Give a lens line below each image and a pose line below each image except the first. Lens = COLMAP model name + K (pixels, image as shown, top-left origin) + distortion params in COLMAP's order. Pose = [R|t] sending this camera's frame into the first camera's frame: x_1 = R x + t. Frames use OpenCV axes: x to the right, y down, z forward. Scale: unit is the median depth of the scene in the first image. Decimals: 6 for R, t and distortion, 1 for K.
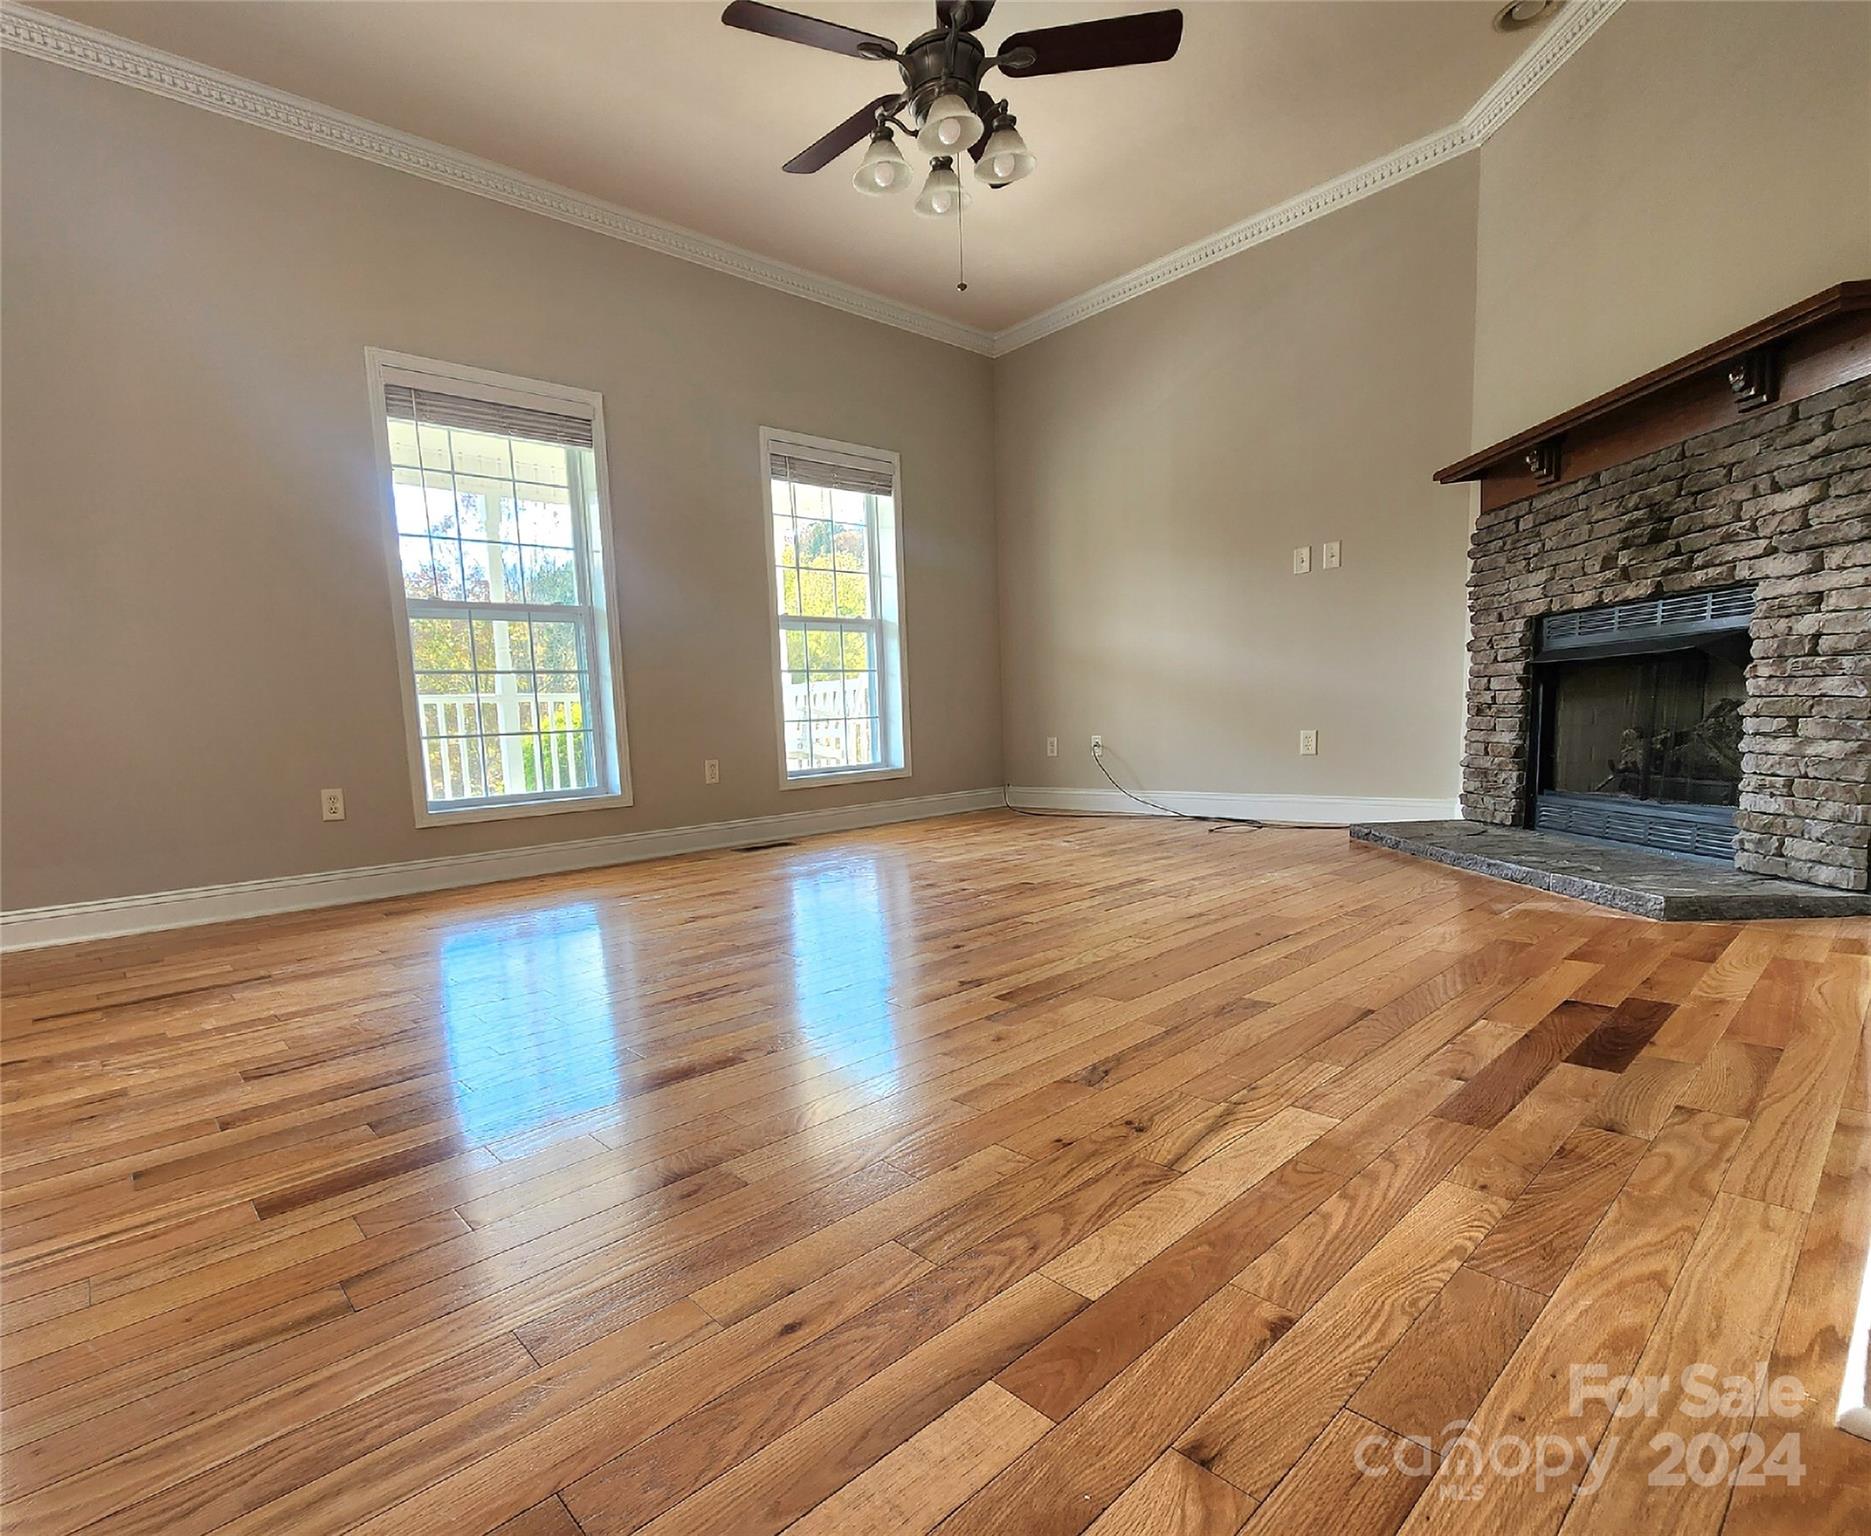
lens RADIAL K [[911.0, 0, 828.0], [0, 911.0, 854.9], [0, 0, 1]] dist [-0.000449, 0.001073]
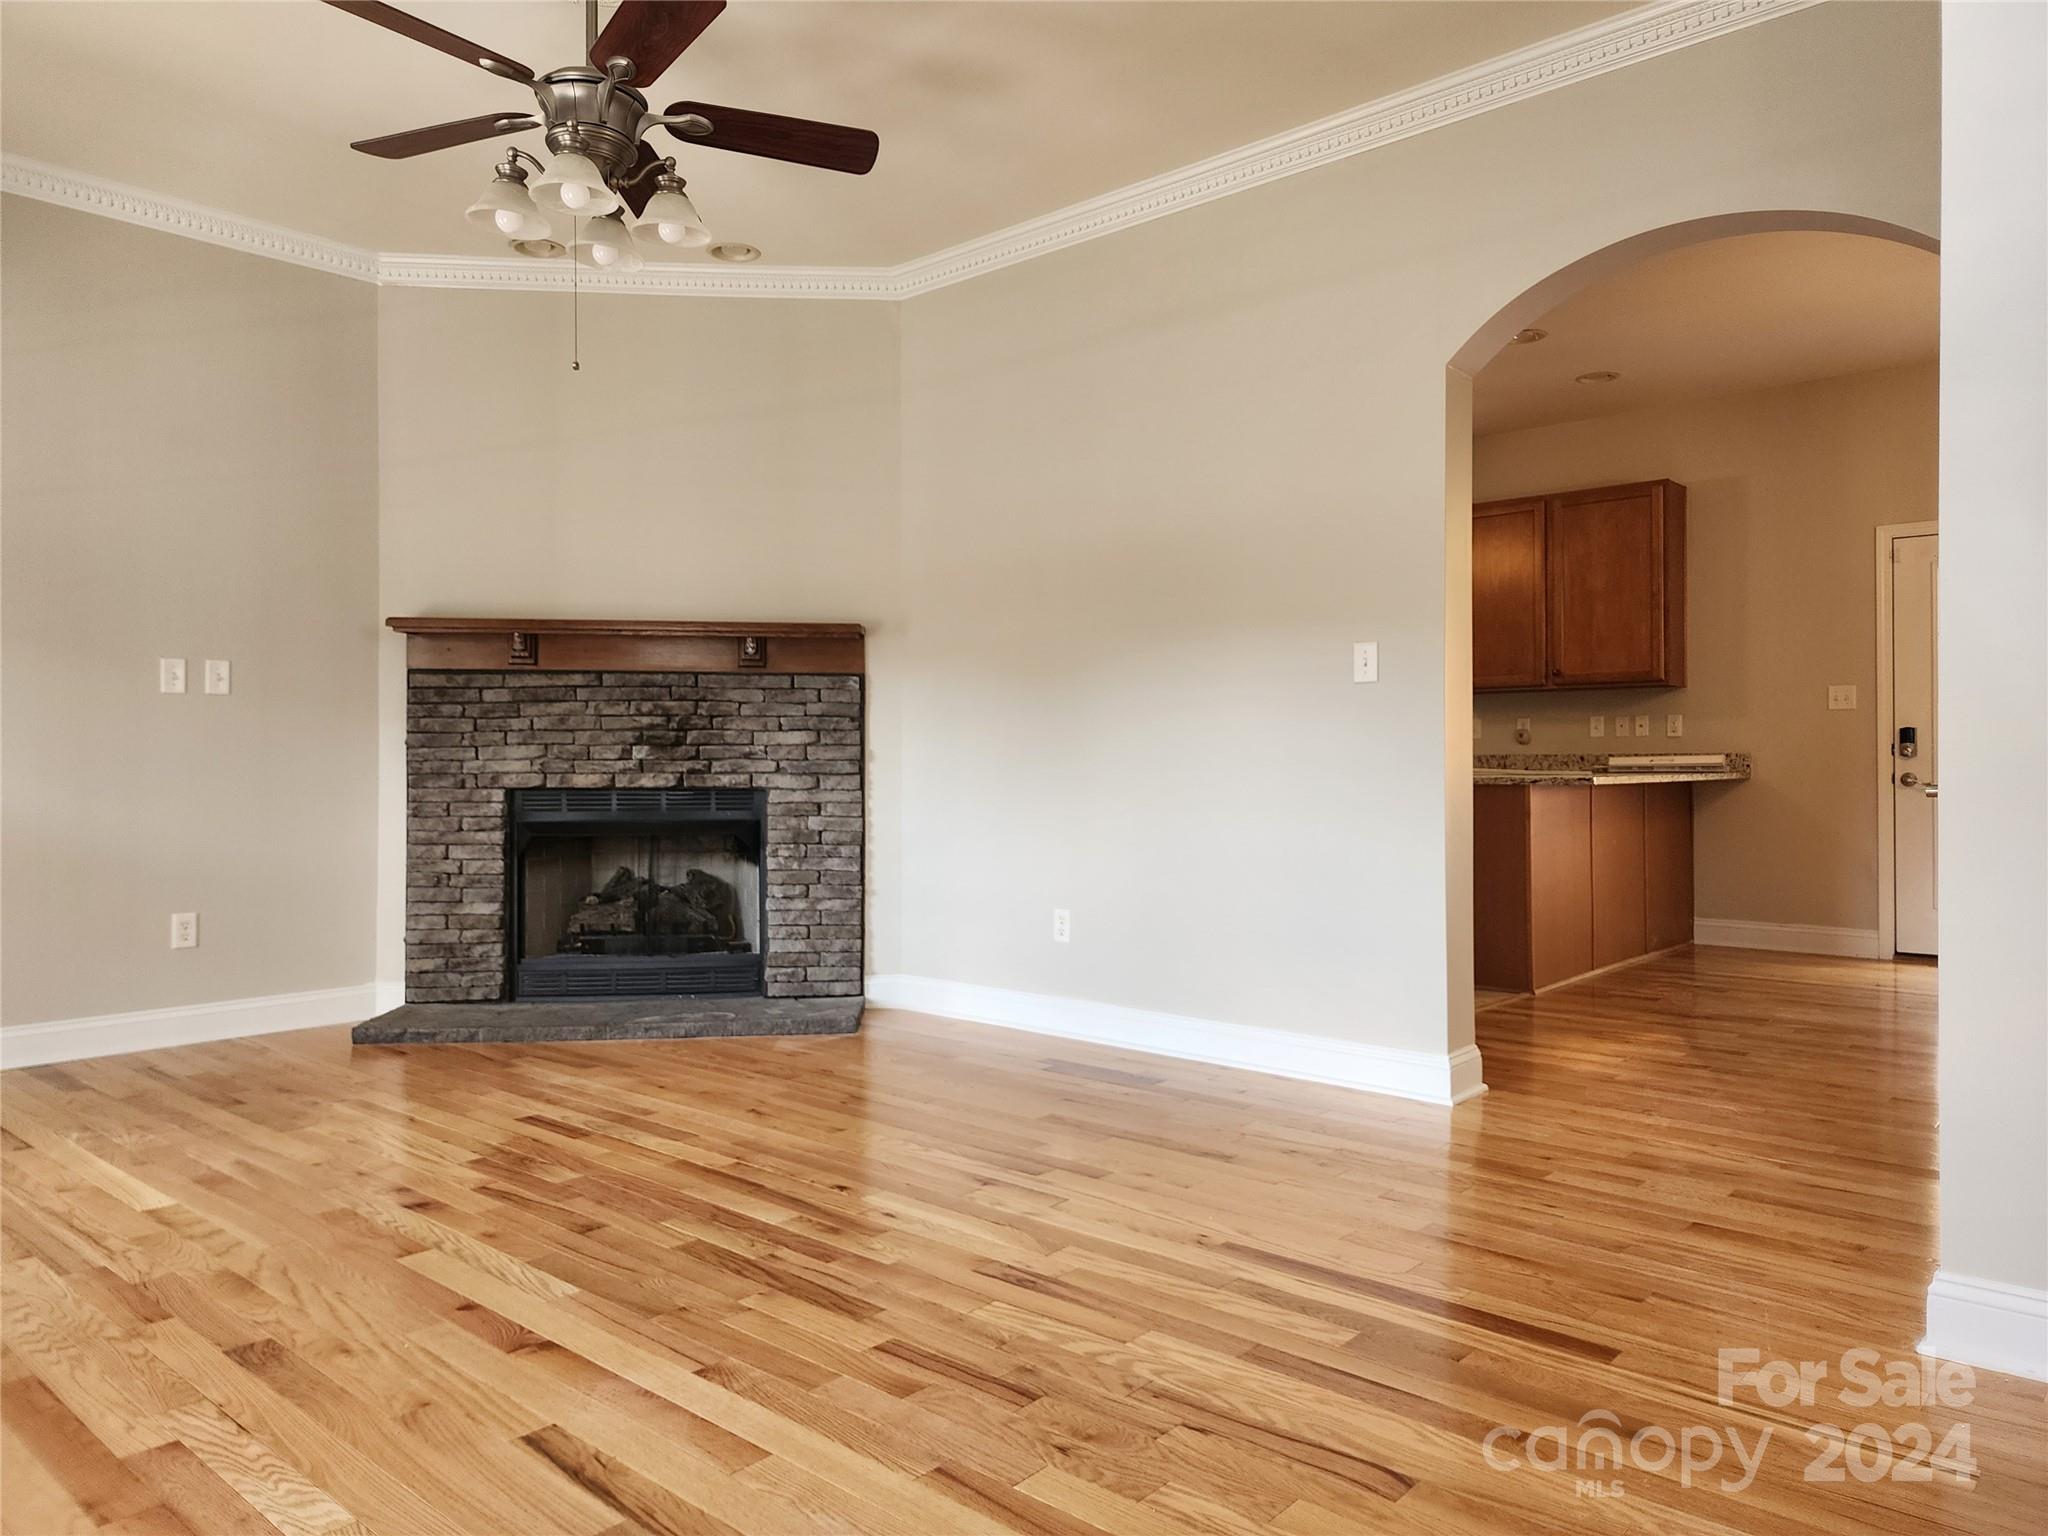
lens RADIAL K [[1392.8, 0, 1025.3], [0, 1392.8, 764.8], [0, 0, 1]] dist [0.022597, -0.014273]
pose [[-0.145920, 0.047170, 0.988171, -0.891152], [0.154003, 0.987769, -0.024410, -0.172779], [-0.977236, 0.148619, -0.151400, 0.719365]]
